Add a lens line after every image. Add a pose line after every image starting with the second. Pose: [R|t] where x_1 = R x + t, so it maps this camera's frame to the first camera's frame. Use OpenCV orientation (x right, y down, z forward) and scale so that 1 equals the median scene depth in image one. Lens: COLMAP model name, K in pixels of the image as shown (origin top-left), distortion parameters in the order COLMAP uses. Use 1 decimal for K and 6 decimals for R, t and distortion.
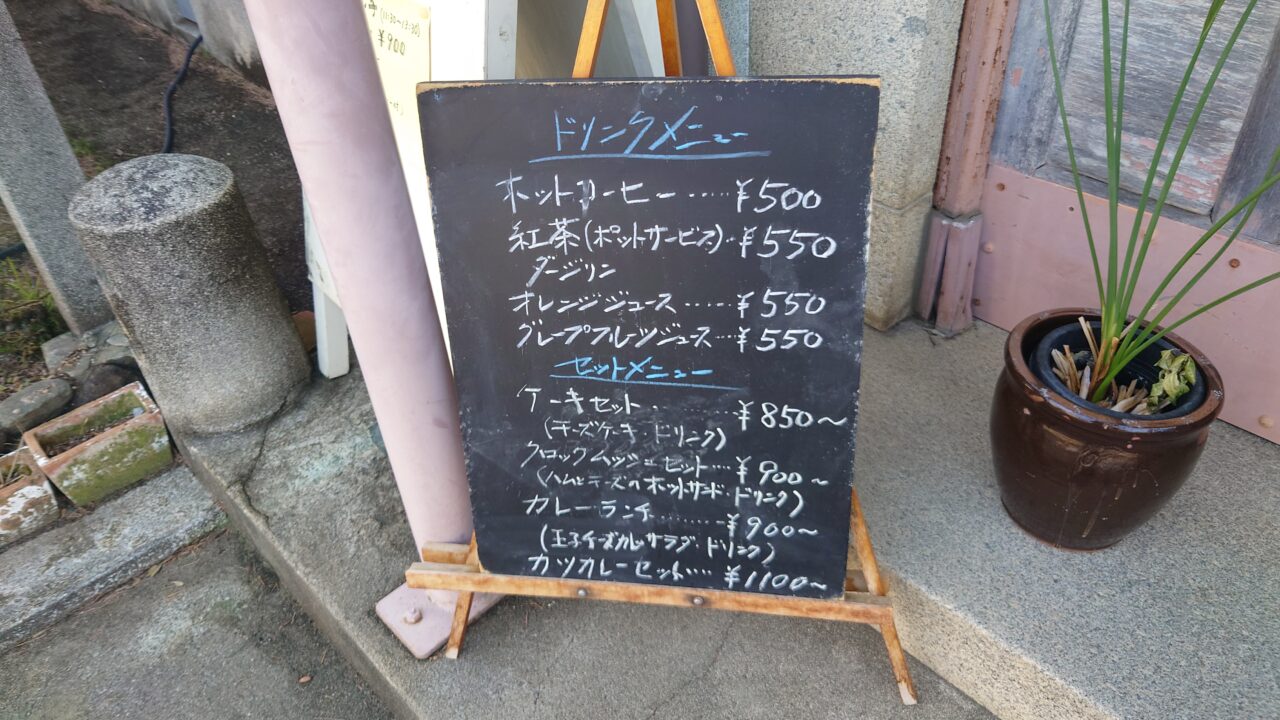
lens RADIAL K [[934.5, 0, 640.0], [0, 934.5, 360.0], [0, 0, 1]] dist [0.013609, 0.001298]
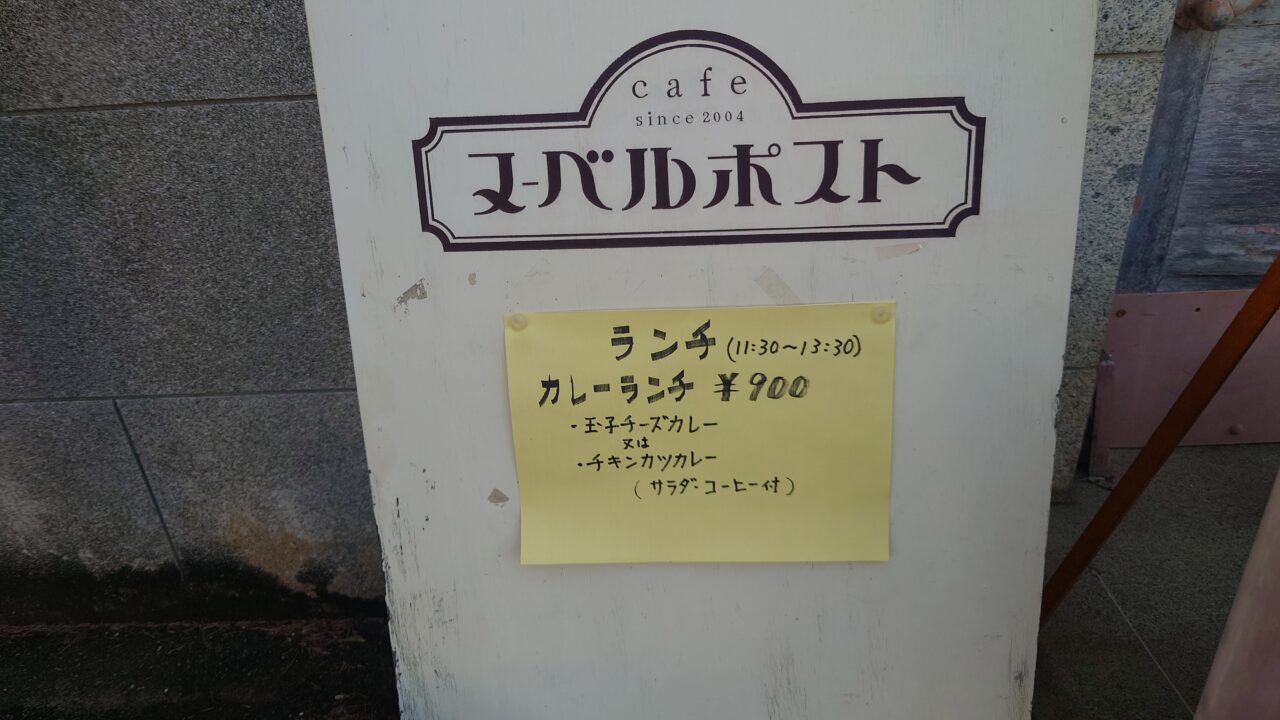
lens RADIAL K [[934.5, 0, 640.0], [0, 934.5, 360.0], [0, 0, 1]] dist [0.013609, 0.001298]
pose [[0.716837, -0.319419, 0.619771, -0.675528], [0.443570, 0.894735, -0.051909, -0.354735], [-0.537950, 0.312122, 0.783064, 0.588011]]
